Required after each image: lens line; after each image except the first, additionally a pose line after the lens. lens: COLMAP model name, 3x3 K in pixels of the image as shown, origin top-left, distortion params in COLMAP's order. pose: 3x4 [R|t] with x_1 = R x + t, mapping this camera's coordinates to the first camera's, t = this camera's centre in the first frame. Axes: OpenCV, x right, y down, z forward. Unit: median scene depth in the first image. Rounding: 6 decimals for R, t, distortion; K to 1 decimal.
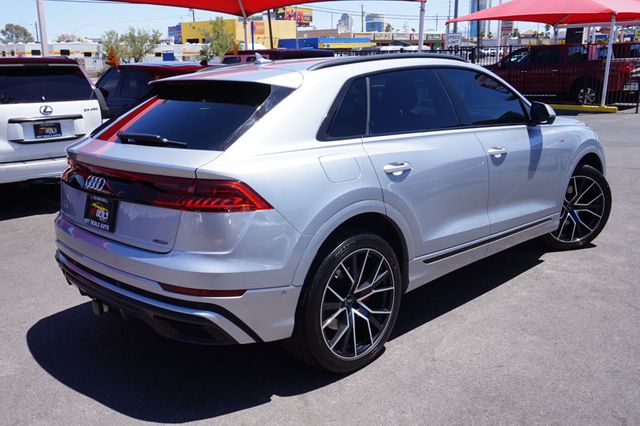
lens RADIAL K [[639.7, 0, 320.0], [0, 639.7, 213.0], [0, 0, 1]] dist [0.045007, 0.007210]
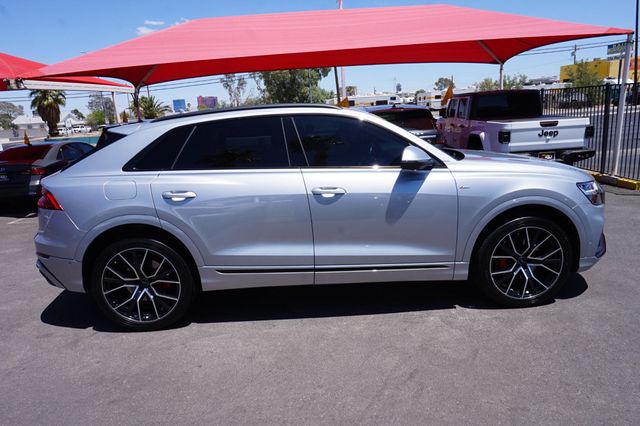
lens RADIAL K [[439.7, 0, 319.4], [0, 439.7, 195.5], [0, 0, 1]] dist [-0.051102, 0.059538]
pose [[0.705424, 0.114514, -0.699474, 0.871612], [-0.122450, 0.991713, 0.038866, -0.127087], [0.698128, 0.058234, 0.713601, 0.498749]]
